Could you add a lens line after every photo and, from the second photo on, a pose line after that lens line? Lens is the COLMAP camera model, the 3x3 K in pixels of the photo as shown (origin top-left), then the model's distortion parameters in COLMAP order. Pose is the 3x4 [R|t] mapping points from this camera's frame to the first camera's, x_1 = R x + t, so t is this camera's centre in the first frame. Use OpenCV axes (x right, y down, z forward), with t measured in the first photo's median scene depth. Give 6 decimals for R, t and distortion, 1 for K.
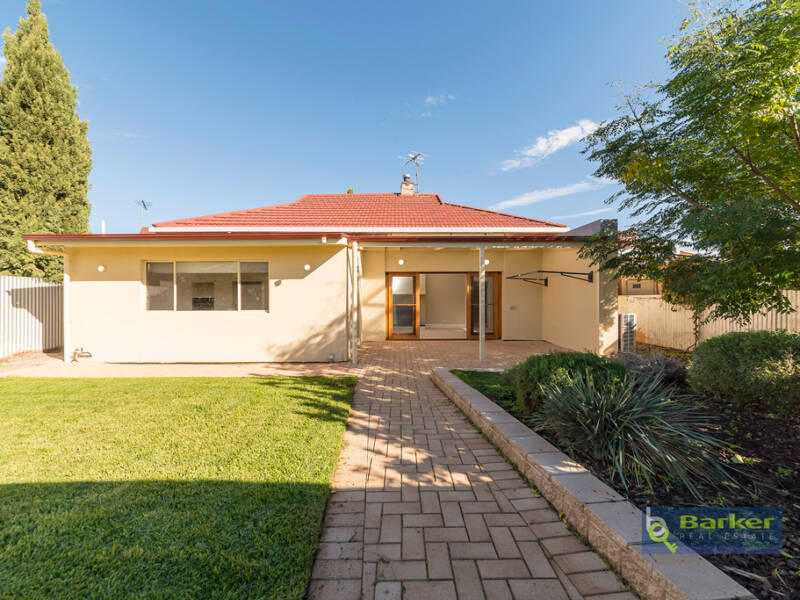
lens RADIAL K [[321.9, 0, 400.3], [0, 321.9, 302.0], [0, 0, 1]] dist [-0.013663, 0.000838]
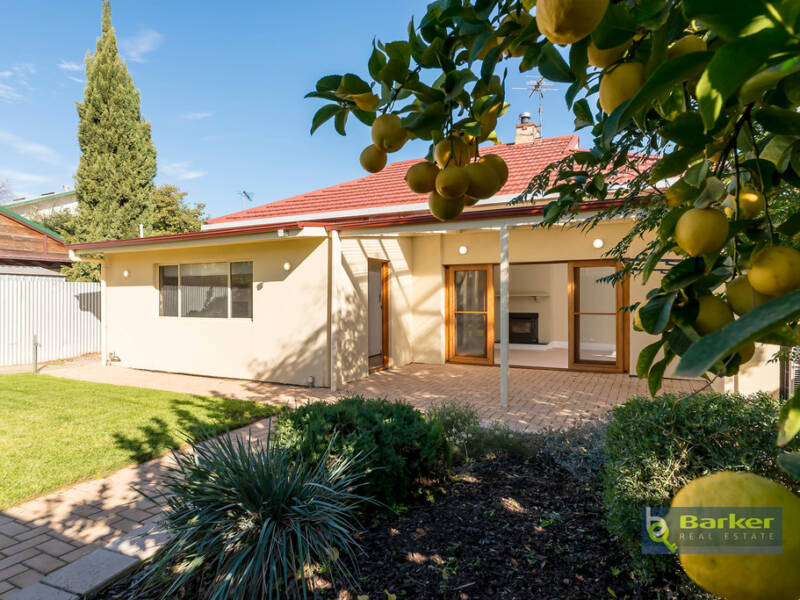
lens RADIAL K [[464.1, 0, 400.4], [0, 464.1, 298.2], [0, 0, 1]] dist [-0.000781, -0.001659]
pose [[0.891402, 0.000310, -0.453214, 0.485268], [-0.004365, 0.999959, -0.007901, -0.019705], [0.453193, 0.009021, 0.891367, 0.091517]]
